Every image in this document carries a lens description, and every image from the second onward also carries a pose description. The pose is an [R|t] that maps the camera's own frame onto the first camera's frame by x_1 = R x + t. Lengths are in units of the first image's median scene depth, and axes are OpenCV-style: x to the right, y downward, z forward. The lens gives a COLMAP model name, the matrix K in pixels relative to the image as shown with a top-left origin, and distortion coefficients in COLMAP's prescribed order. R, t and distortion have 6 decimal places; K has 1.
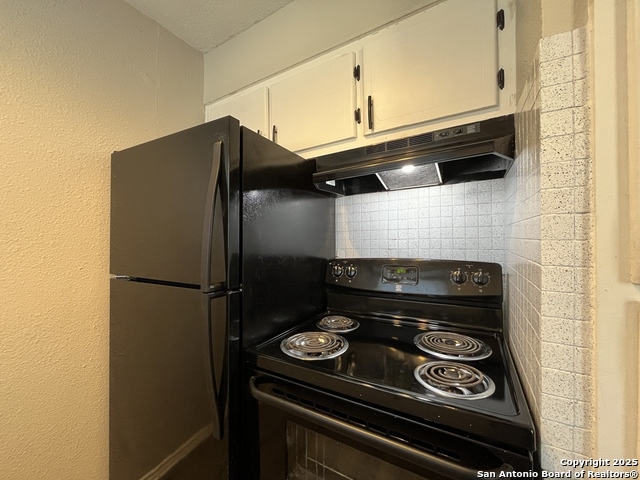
lens RADIAL K [[261.7, 0, 320.0], [0, 261.7, 240.0], [0, 0, 1]] dist [-0.000402, -0.000055]
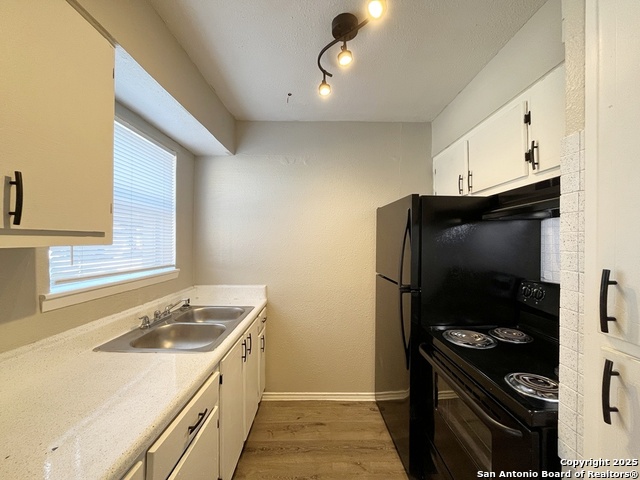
lens RADIAL K [[256.8, 0, 320.0], [0, 256.8, 240.0], [0, 0, 1]] dist [-0.002036, -0.000187]
pose [[0.521554, 0.003463, -0.853211, 0.620885], [0.002699, 0.999980, 0.005708, -0.122301], [0.853214, -0.005280, 0.521534, -0.348614]]
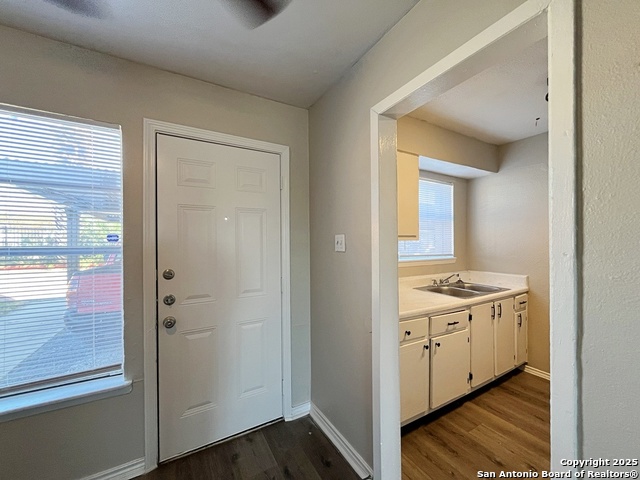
lens RADIAL K [[256.8, 0, 320.0], [0, 256.8, 240.0], [0, 0, 1]] dist [-0.002036, -0.000187]
pose [[-0.484878, 0.005980, -0.874561, 1.951546], [0.015221, 0.999883, -0.001601, -0.117435], [0.874449, -0.014088, -0.484912, -0.158273]]
